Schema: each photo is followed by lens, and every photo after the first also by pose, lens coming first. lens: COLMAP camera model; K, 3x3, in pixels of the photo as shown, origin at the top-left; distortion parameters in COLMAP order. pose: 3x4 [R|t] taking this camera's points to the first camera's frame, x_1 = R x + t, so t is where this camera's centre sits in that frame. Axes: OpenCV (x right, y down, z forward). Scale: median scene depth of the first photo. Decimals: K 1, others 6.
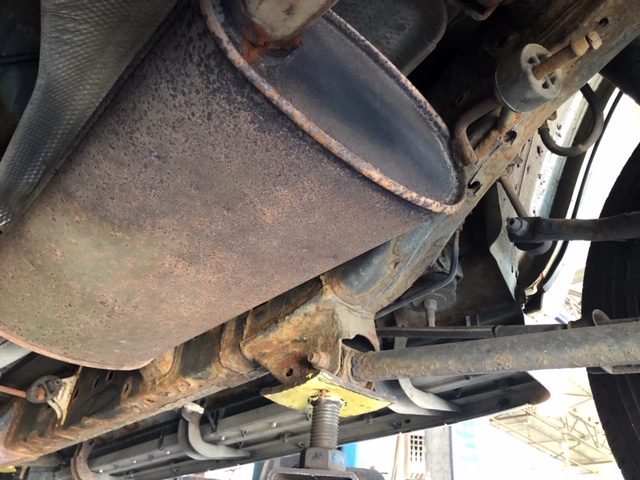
lens RADIAL K [[524.1, 0, 317.7], [0, 524.1, 237.1], [0, 0, 1]] dist [0.045773, -0.062058]
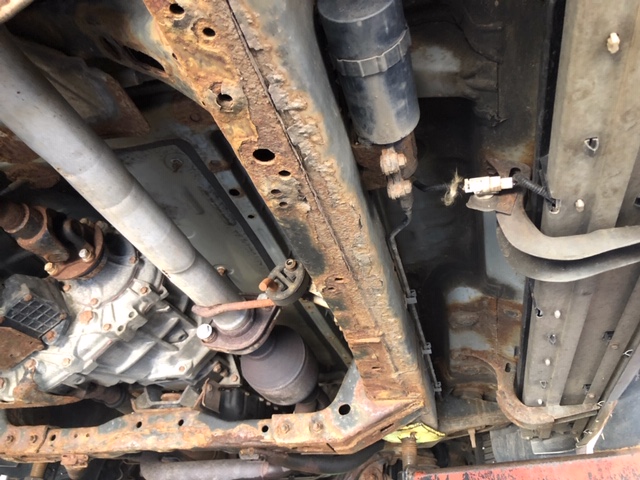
lens RADIAL K [[524.1, 0, 317.7], [0, 524.1, 237.1], [0, 0, 1]] dist [0.045773, -0.062058]
pose [[0.516213, -0.509723, -0.688264, -0.026545], [0.497676, 0.832539, -0.243304, 0.652545], [0.697024, -0.216935, 0.683444, 0.924039]]
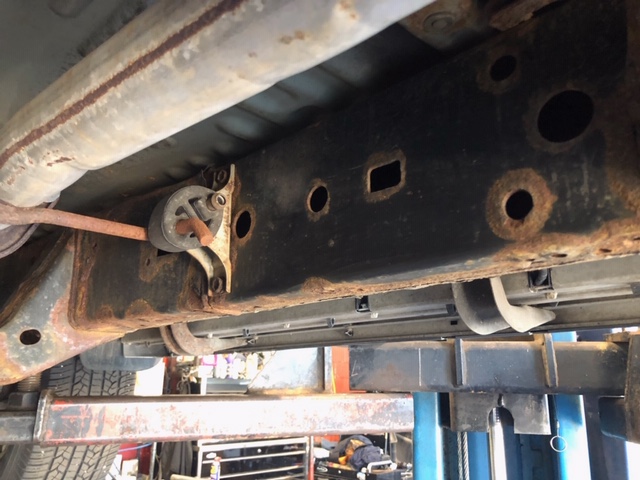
lens RADIAL K [[524.1, 0, 317.7], [0, 524.1, 237.1], [0, 0, 1]] dist [0.045773, -0.062058]
pose [[0.995966, -0.052507, 0.072760, -0.697460], [0.024848, 0.940588, 0.338640, 0.257376], [-0.086218, -0.335466, 0.938099, 0.937974]]
